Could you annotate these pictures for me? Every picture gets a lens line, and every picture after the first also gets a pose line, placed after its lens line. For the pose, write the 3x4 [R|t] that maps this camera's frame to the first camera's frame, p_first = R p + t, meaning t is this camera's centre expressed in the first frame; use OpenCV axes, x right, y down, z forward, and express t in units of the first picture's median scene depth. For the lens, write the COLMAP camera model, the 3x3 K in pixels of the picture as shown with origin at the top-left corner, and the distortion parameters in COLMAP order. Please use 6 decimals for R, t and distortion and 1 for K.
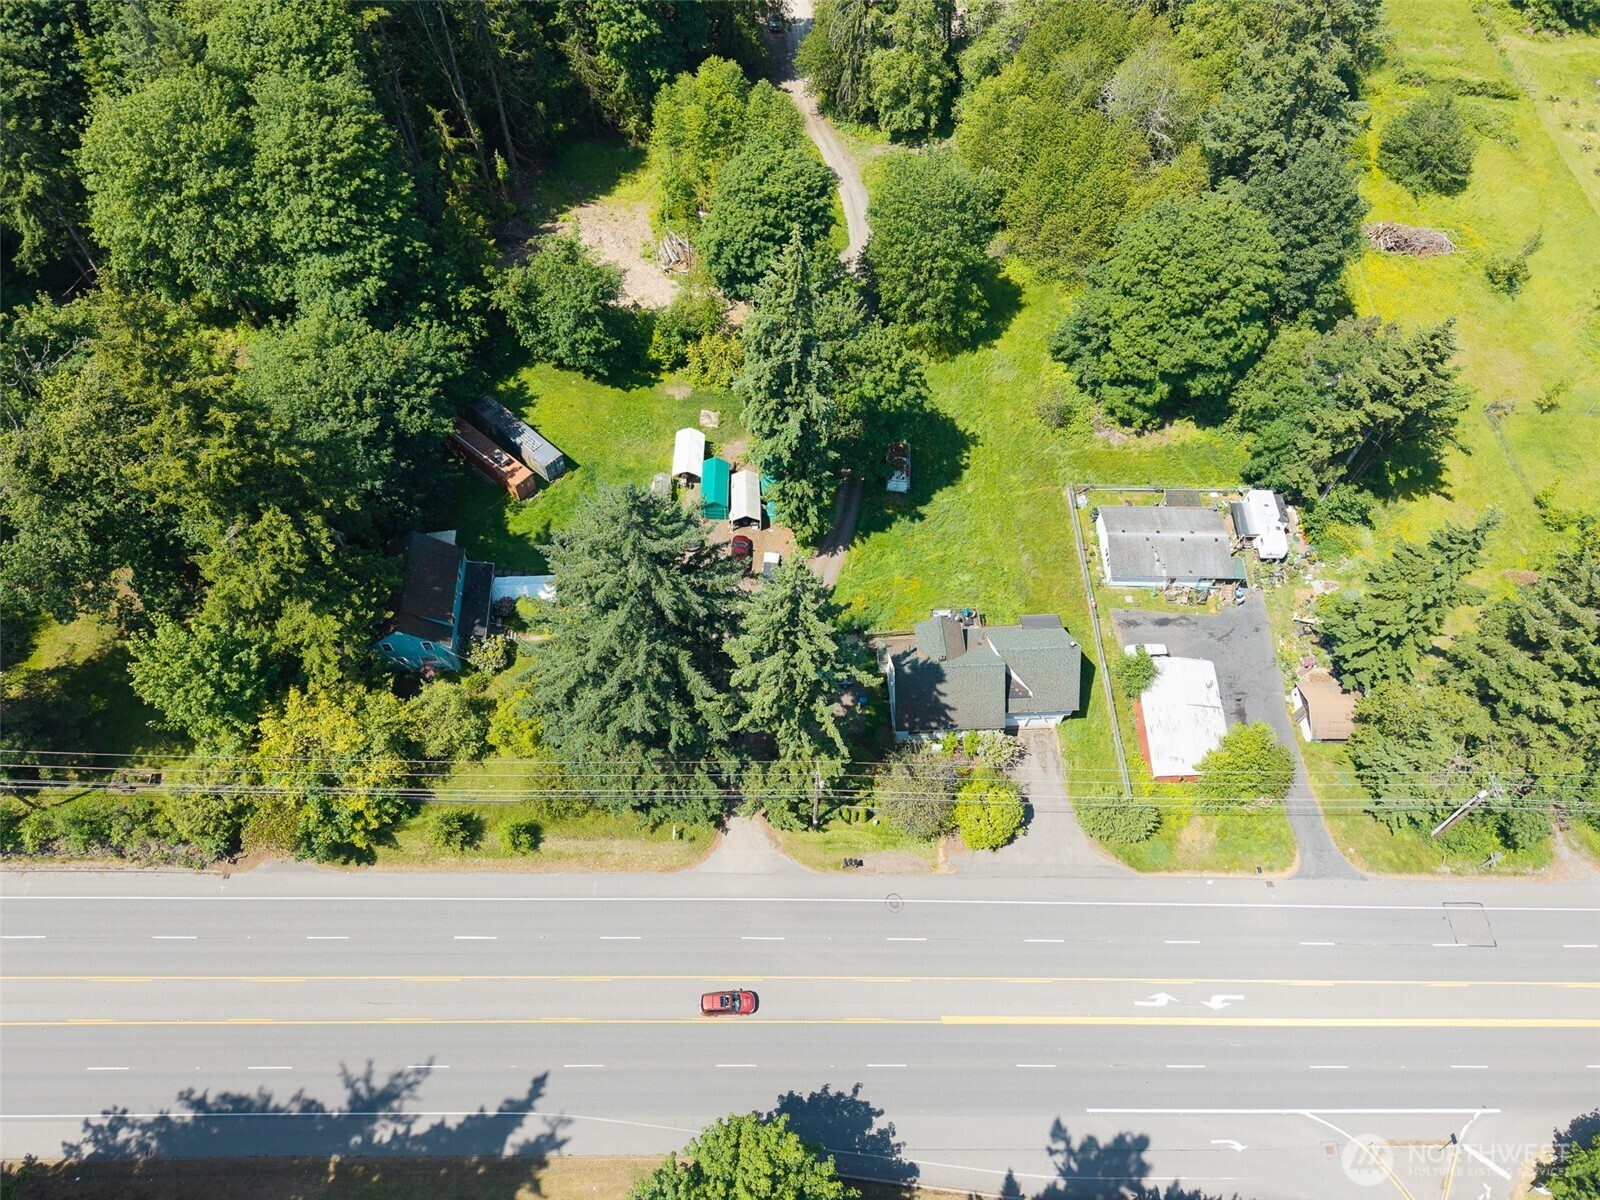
lens RADIAL K [[1099.4, 0, 801.1], [0, 1099.4, 598.6], [0, 0, 1]] dist [0.009624, 0.002690]
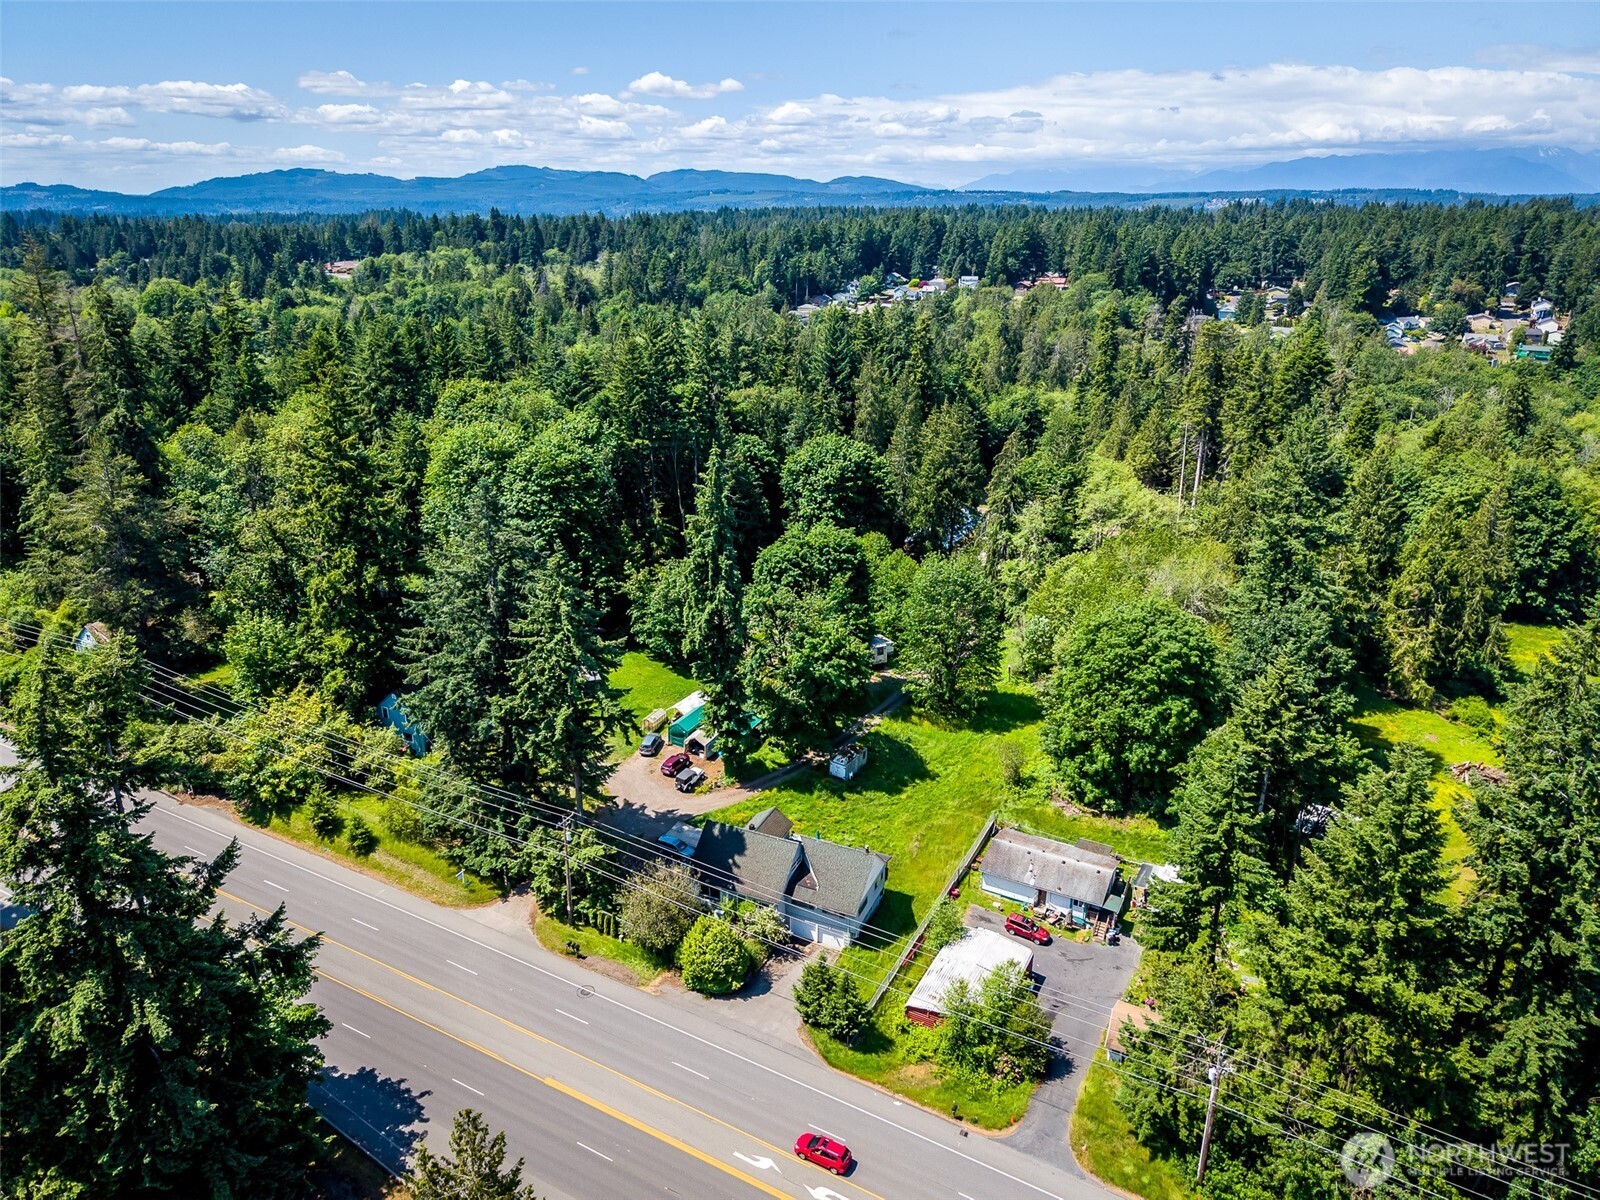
lens RADIAL K [[1099.4, 0, 796.7], [0, 1099.4, 600.8], [0, 0, 1]] dist [0.009624, 0.002690]
pose [[0.884873, 0.152189, -0.440271, 0.612441], [-0.395677, 0.744349, -0.537944, 0.453596], [0.245846, 0.650217, 0.718872, 0.096376]]
